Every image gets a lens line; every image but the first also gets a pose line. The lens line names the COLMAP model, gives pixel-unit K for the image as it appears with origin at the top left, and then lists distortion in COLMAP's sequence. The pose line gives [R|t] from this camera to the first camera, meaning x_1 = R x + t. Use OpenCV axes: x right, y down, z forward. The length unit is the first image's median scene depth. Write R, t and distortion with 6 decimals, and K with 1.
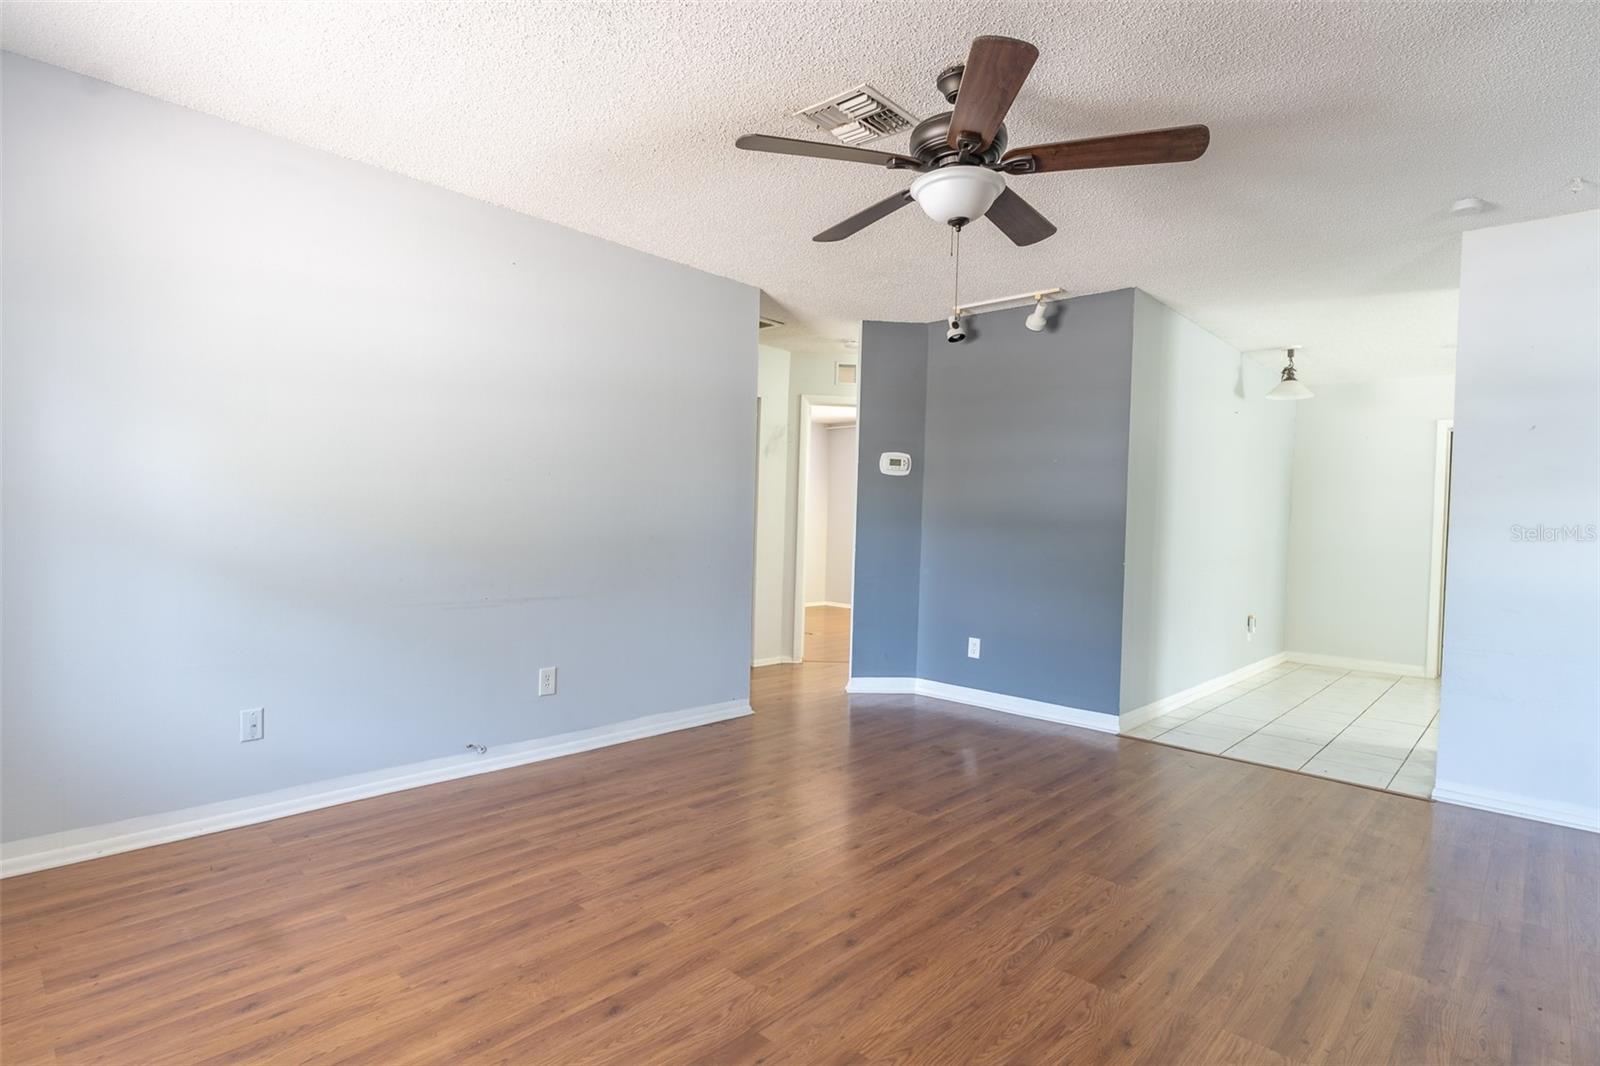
lens RADIAL K [[805.1, 0, 795.6], [0, 805.1, 536.1], [0, 0, 1]] dist [0.002085, 0.000170]
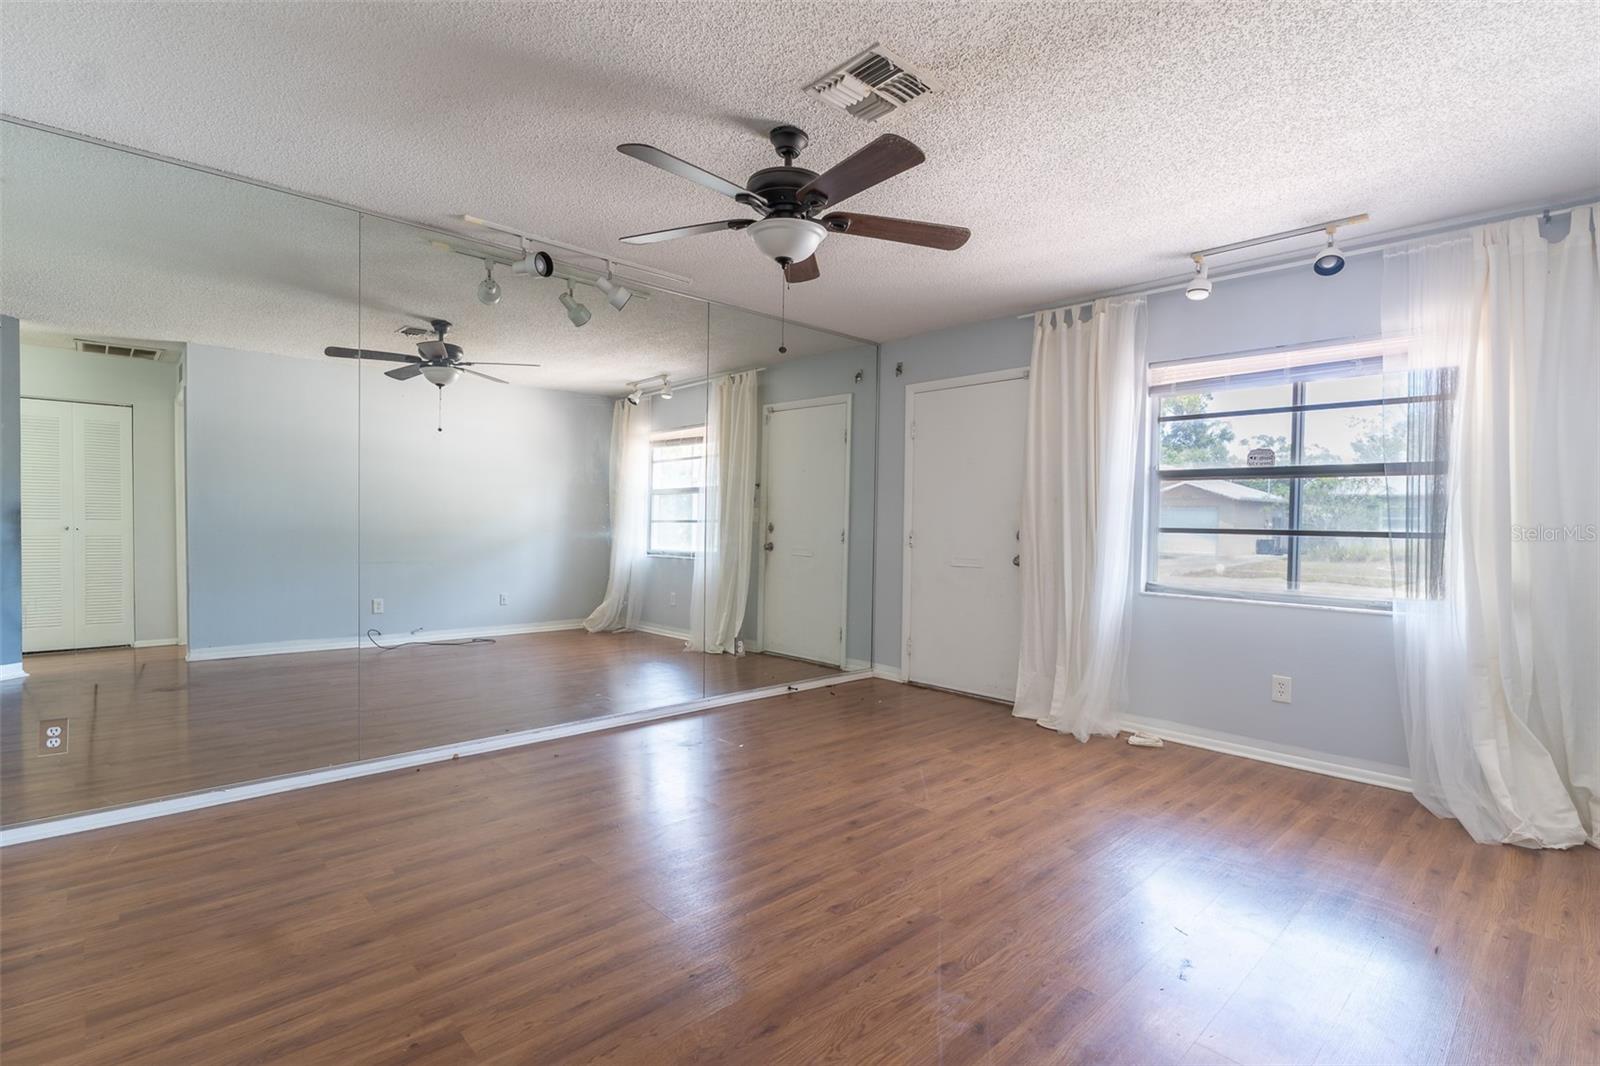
lens RADIAL K [[751.2, 0, 795.9], [0, 751.2, 536.5], [0, 0, 1]] dist [-0.012632, 0.000167]
pose [[-0.996815, -0.045876, 0.065230, 0.070826], [-0.043107, 0.998134, 0.043243, -0.031177], [-0.067092, 0.040293, -0.996933, 1.529709]]
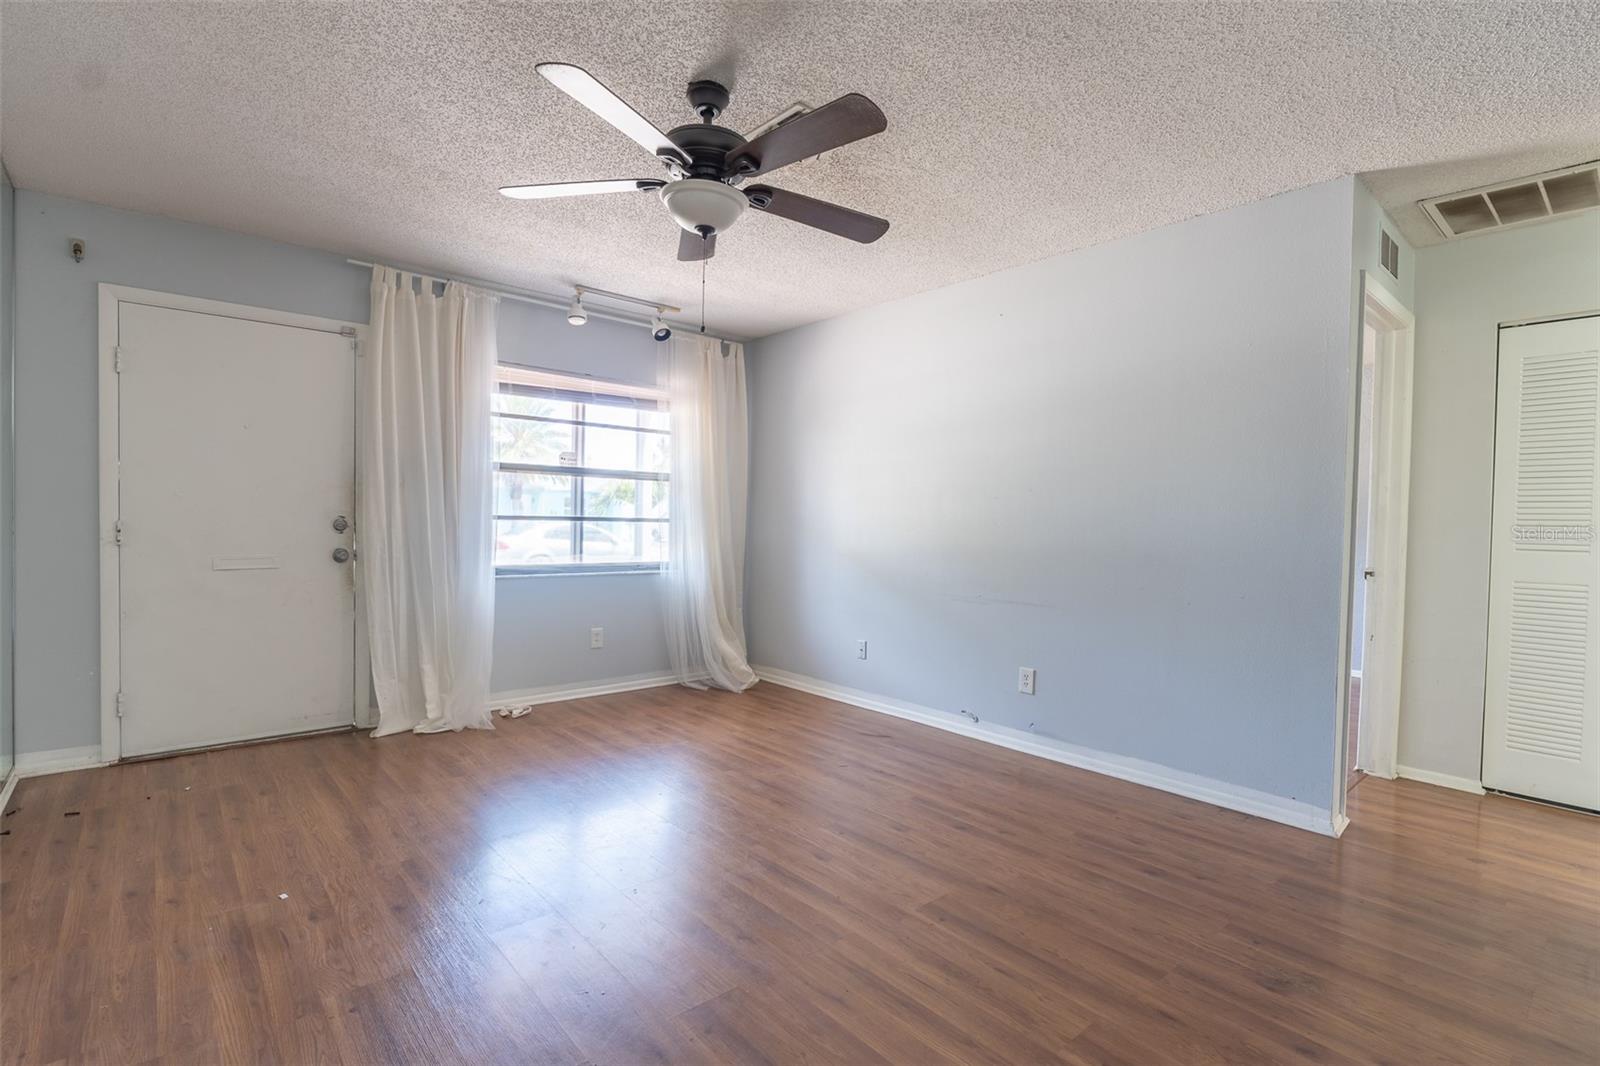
lens RADIAL K [[751.2, 0, 795.9], [0, 751.2, 536.5], [0, 0, 1]] dist [-0.012632, 0.000167]
pose [[-0.104502, -0.008708, -0.994487, 0.844563], [-0.042801, 0.999075, -0.004250, 0.003586], [0.993603, 0.042120, -0.104778, 0.905187]]
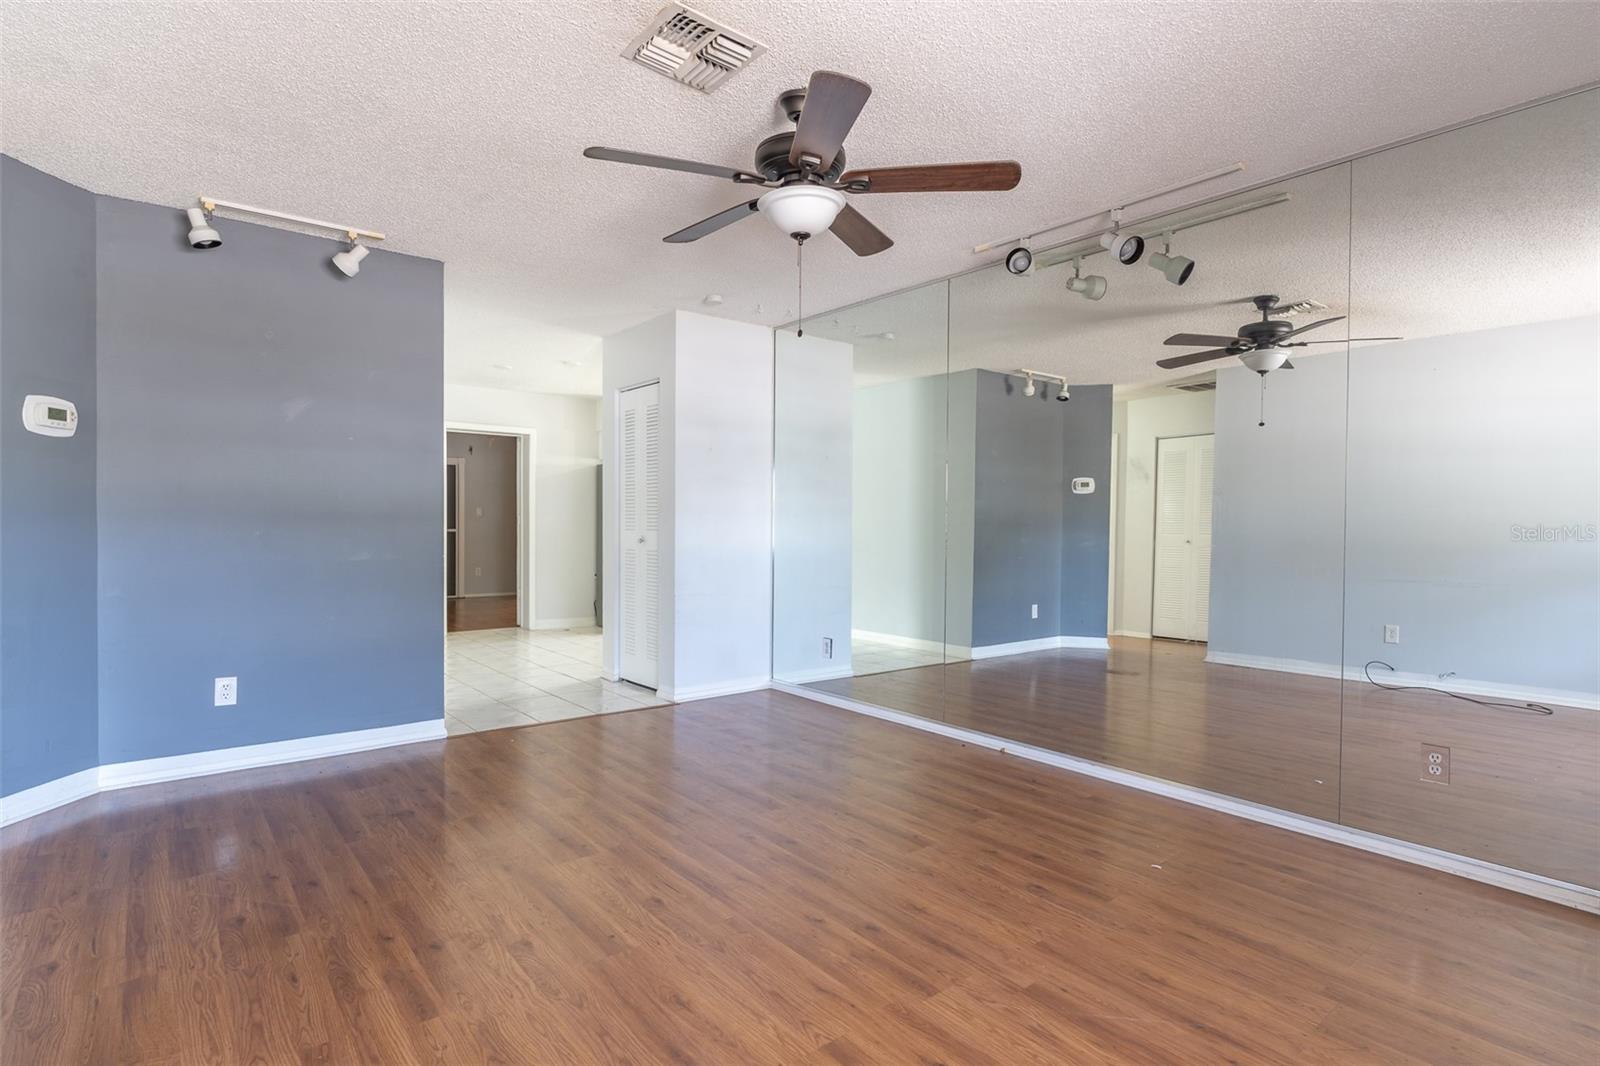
lens RADIAL K [[805.1, 0, 795.6], [0, 805.1, 536.1], [0, 0, 1]] dist [0.002085, 0.000170]
pose [[0.137920, -0.045025, 0.989419, -0.633862], [0.017170, 0.998925, 0.043064, -0.031014], [-0.990295, 0.011049, 0.138545, 0.631772]]
